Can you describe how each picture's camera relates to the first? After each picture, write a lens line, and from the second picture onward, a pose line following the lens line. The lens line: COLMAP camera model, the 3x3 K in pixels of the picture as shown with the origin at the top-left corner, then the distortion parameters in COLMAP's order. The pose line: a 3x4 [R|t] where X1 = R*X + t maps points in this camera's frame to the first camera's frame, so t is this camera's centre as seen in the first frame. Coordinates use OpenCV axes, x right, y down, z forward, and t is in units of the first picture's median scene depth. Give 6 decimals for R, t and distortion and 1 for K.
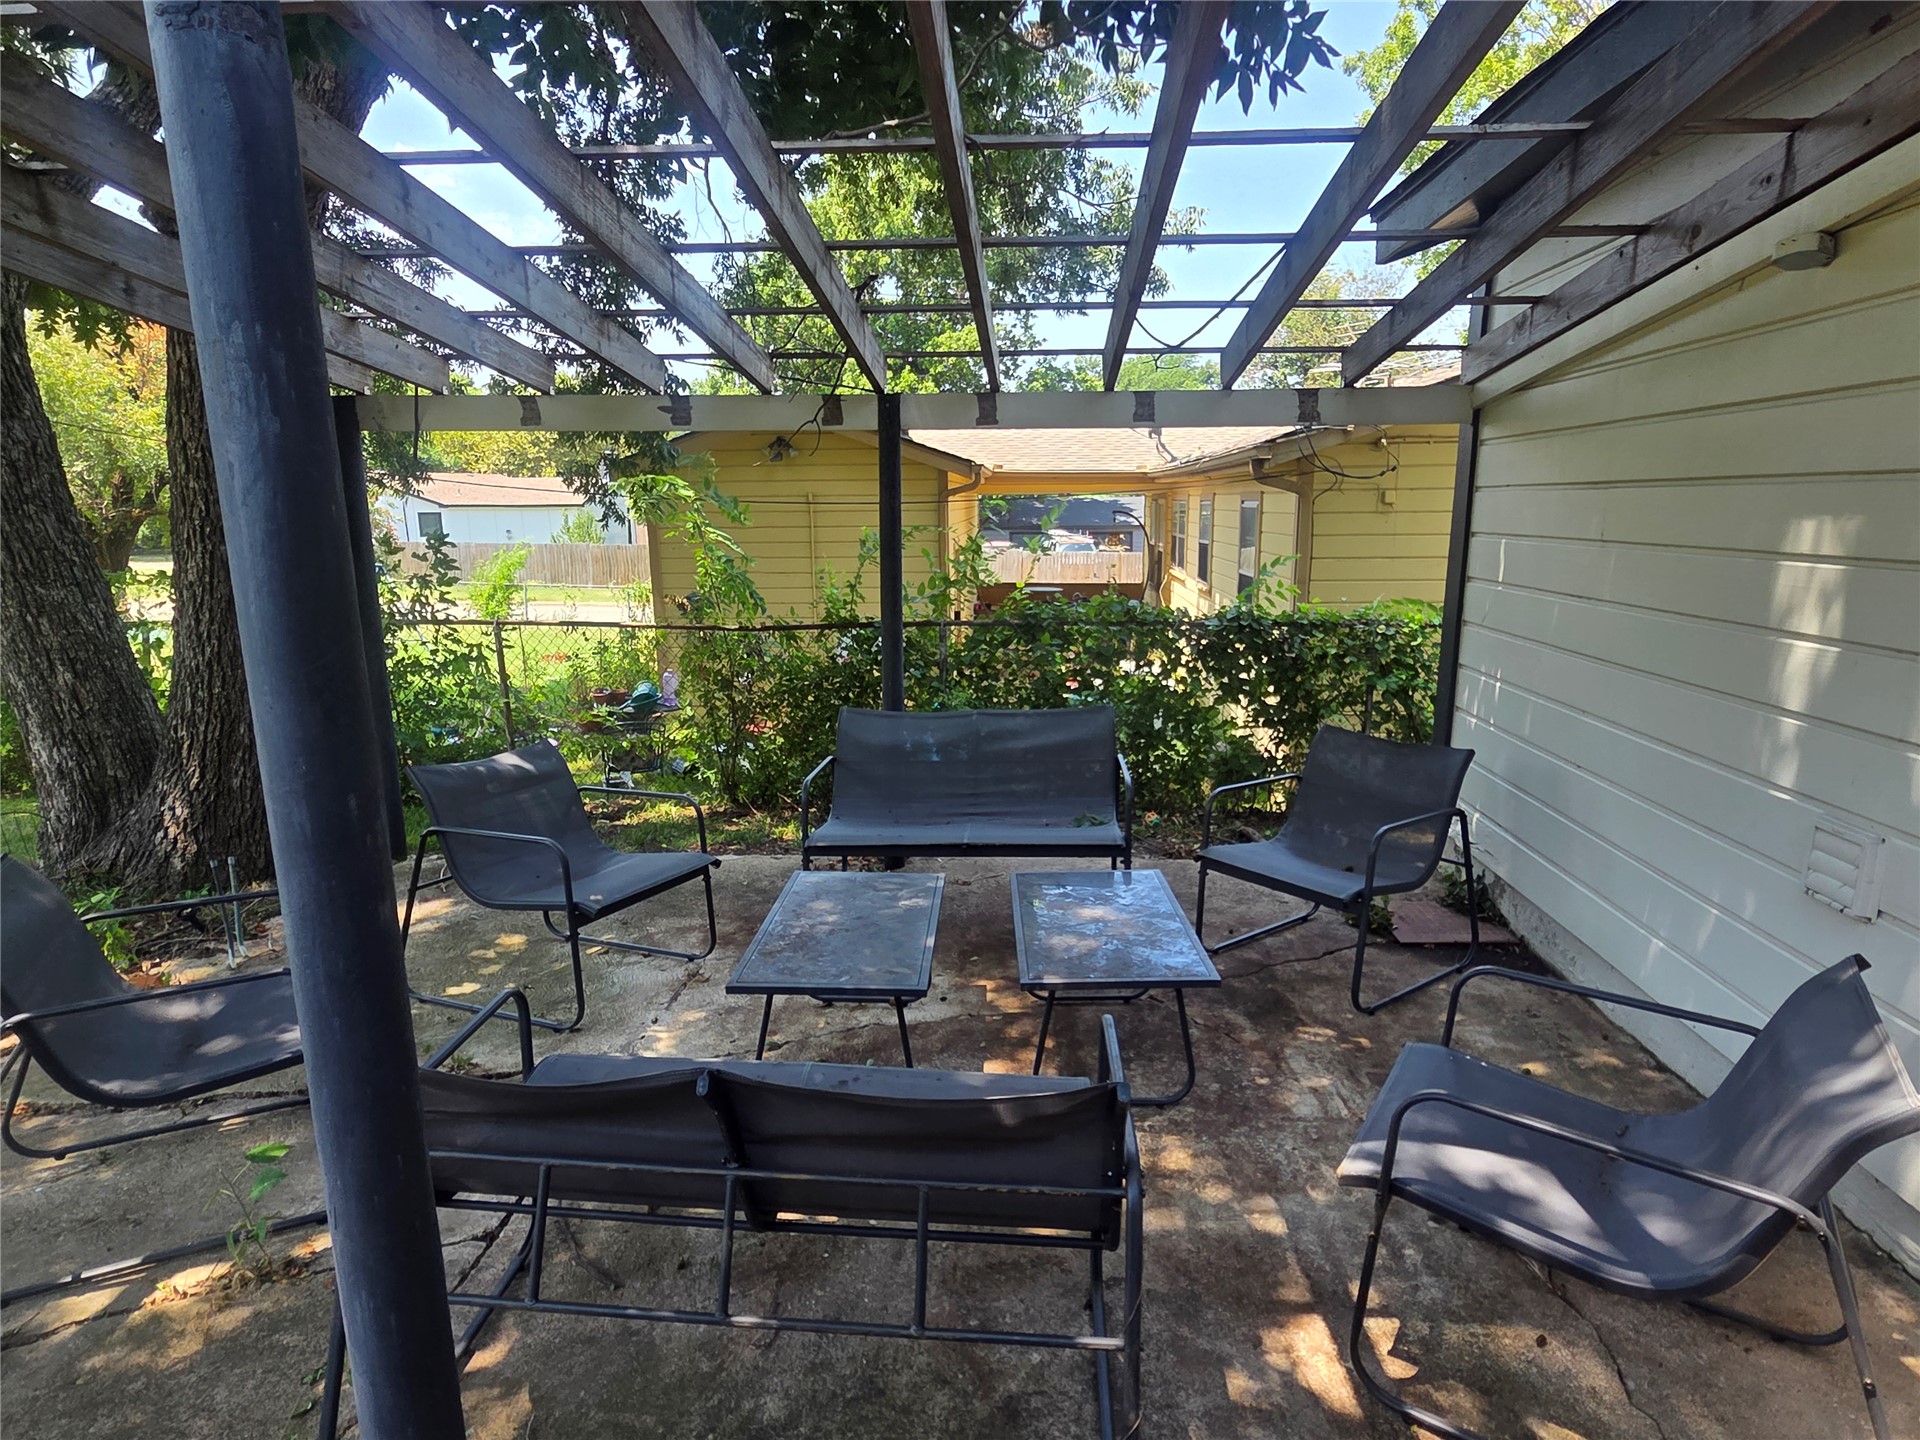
lens RADIAL K [[1082.3, 0, 959.5], [0, 1082.3, 731.1], [0, 0, 1]] dist [0.003952, 0.000837]
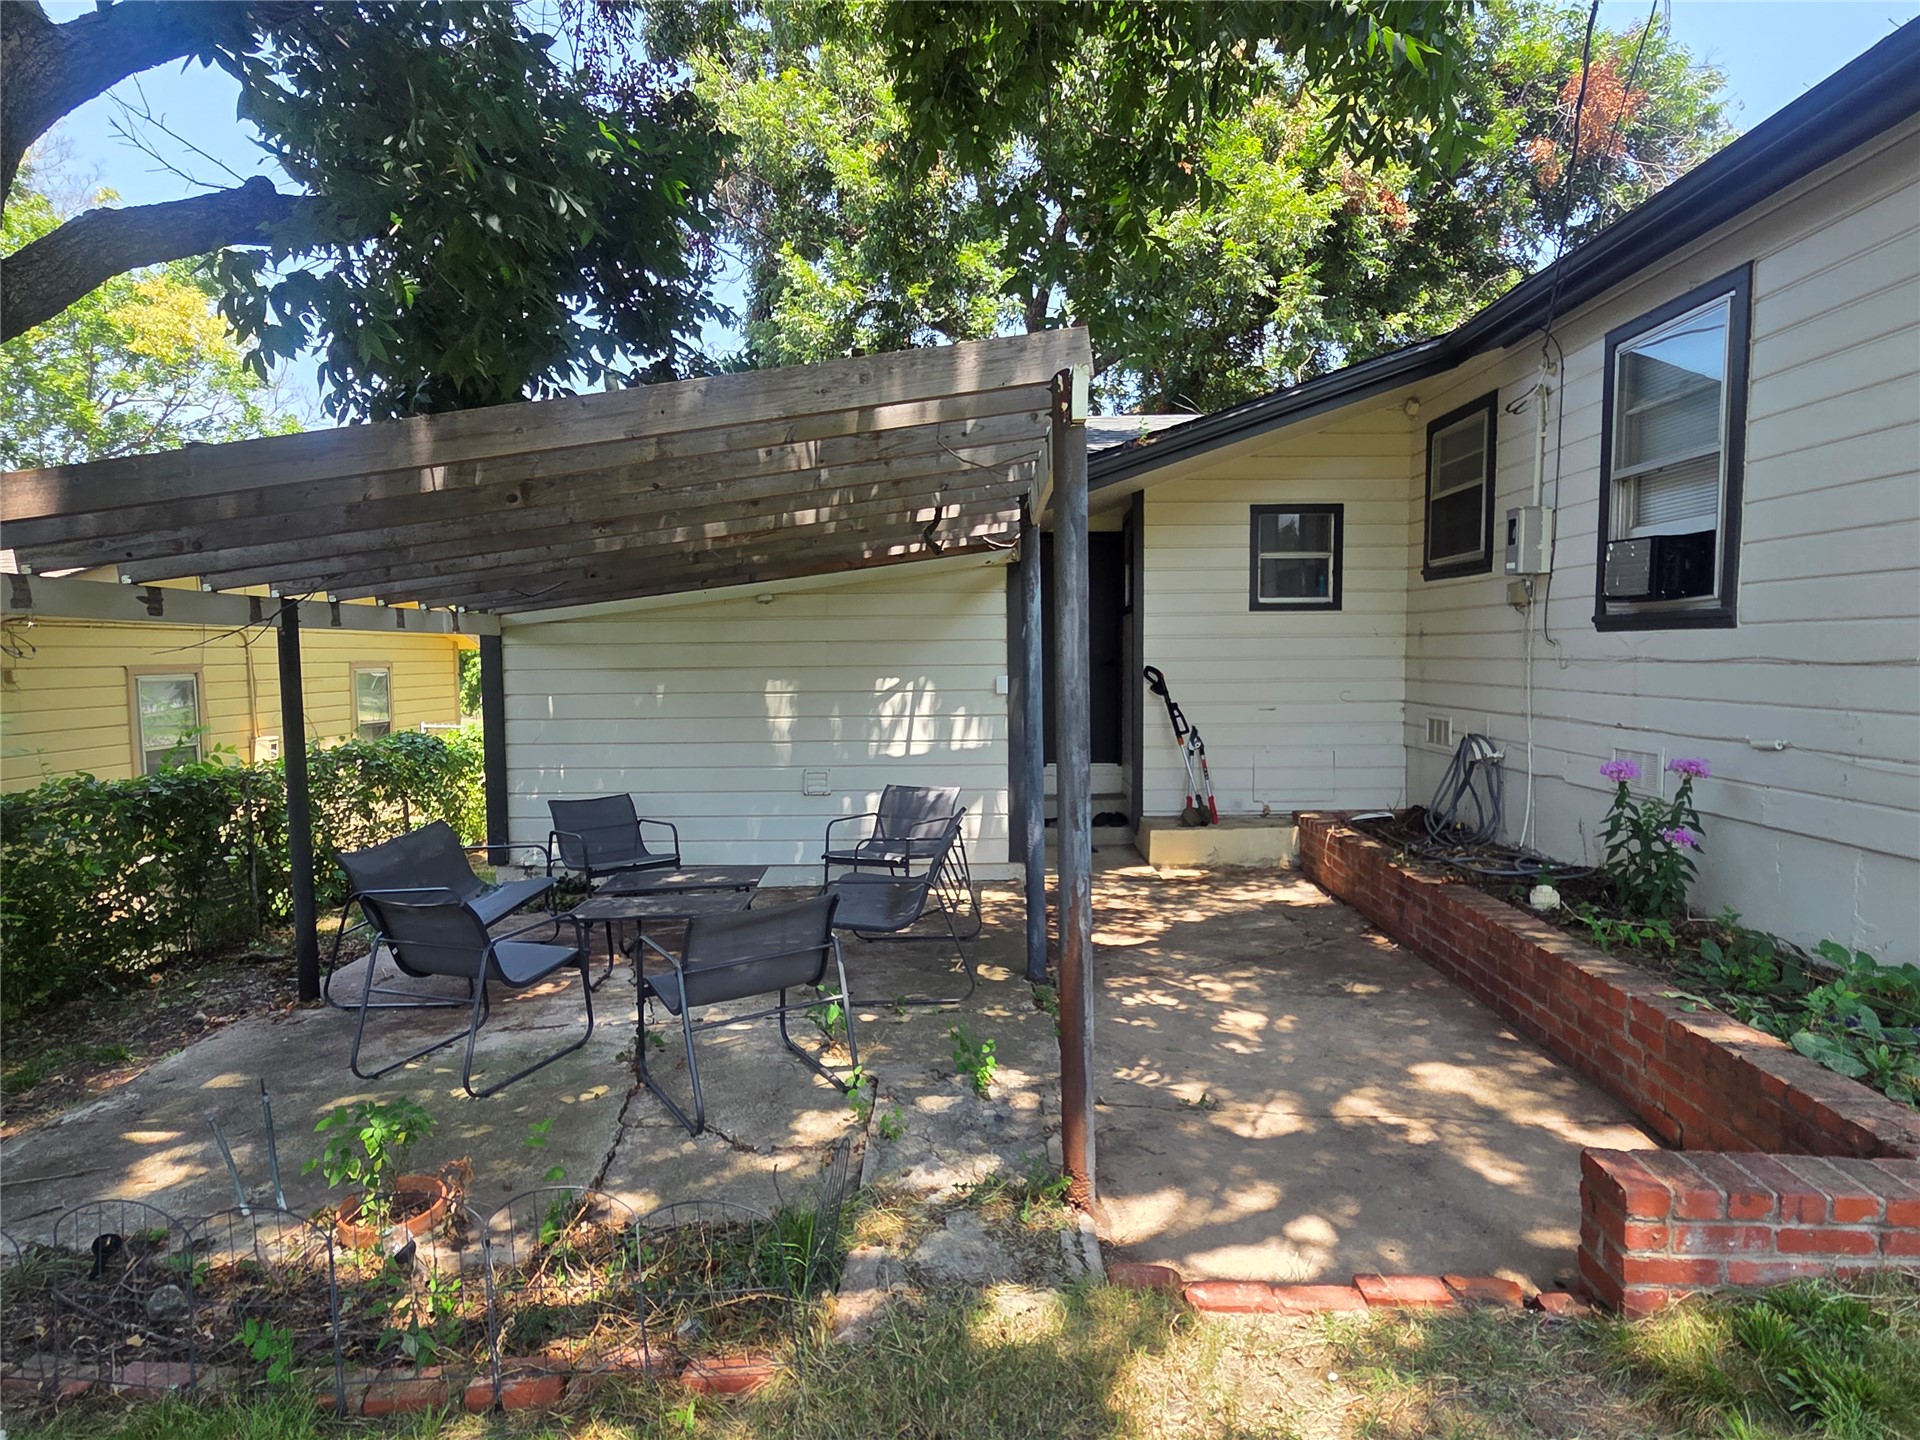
lens RADIAL K [[1082.3, 0, 959.5], [0, 1082.3, 731.1], [0, 0, 1]] dist [0.003952, 0.000837]
pose [[-0.060325, -0.066035, 0.995992, -1.319189], [0.215858, 0.973336, 0.077607, -0.098137], [-0.974560, 0.219674, -0.044462, 0.350904]]
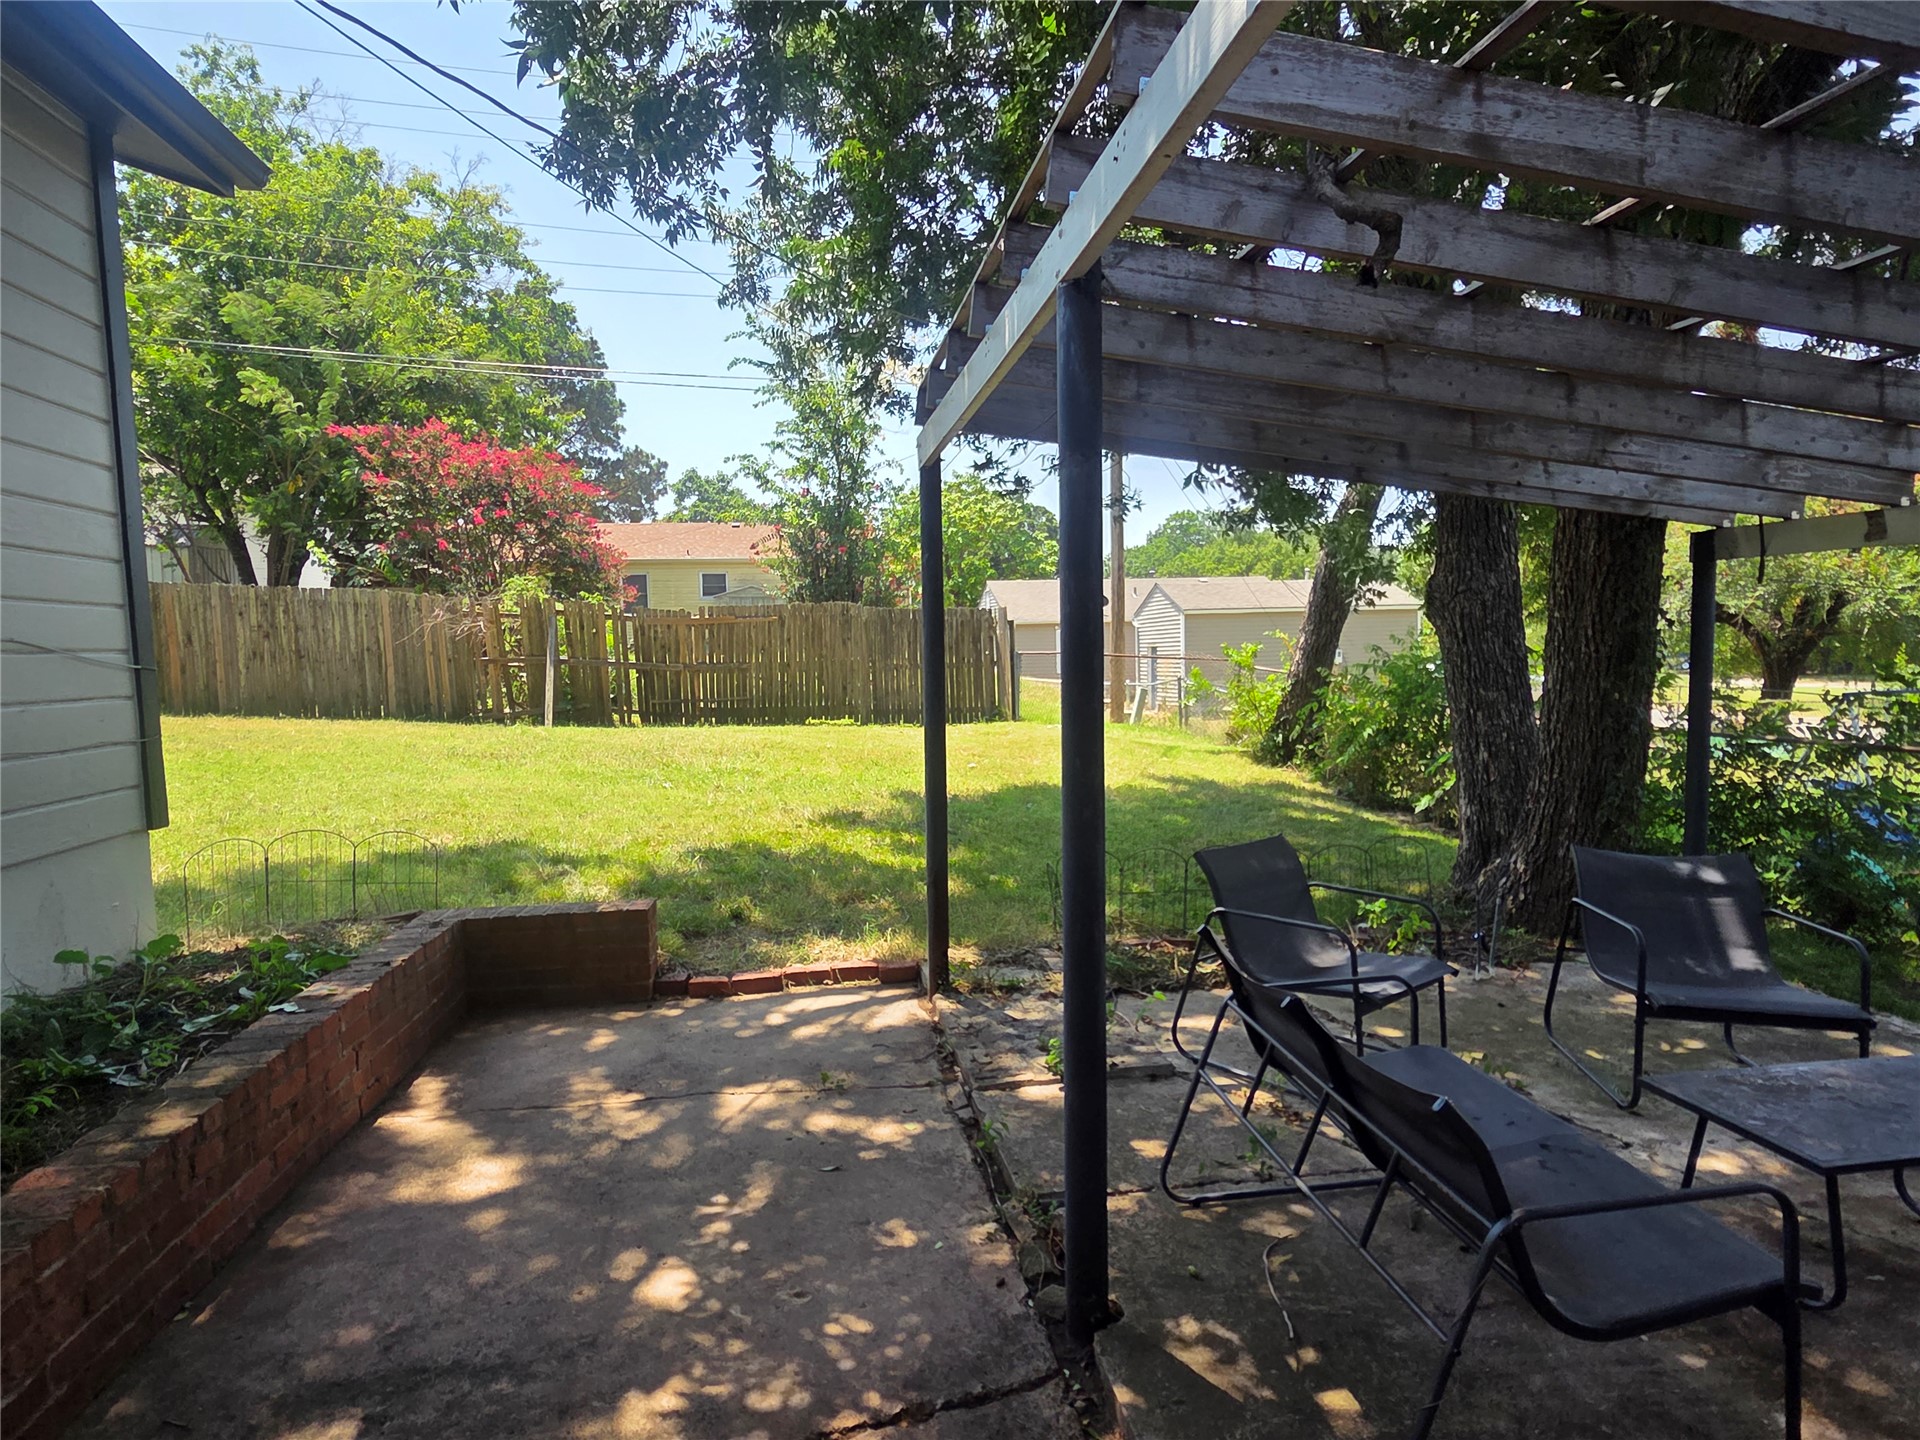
lens RADIAL K [[1082.3, 0, 959.5], [0, 1082.3, 731.1], [0, 0, 1]] dist [0.003952, 0.000837]
pose [[0.231536, 0.074982, -0.969932, 0.368447], [-0.179473, 0.983204, 0.033165, -0.006568], [0.956128, 0.166398, 0.241104, 0.035454]]
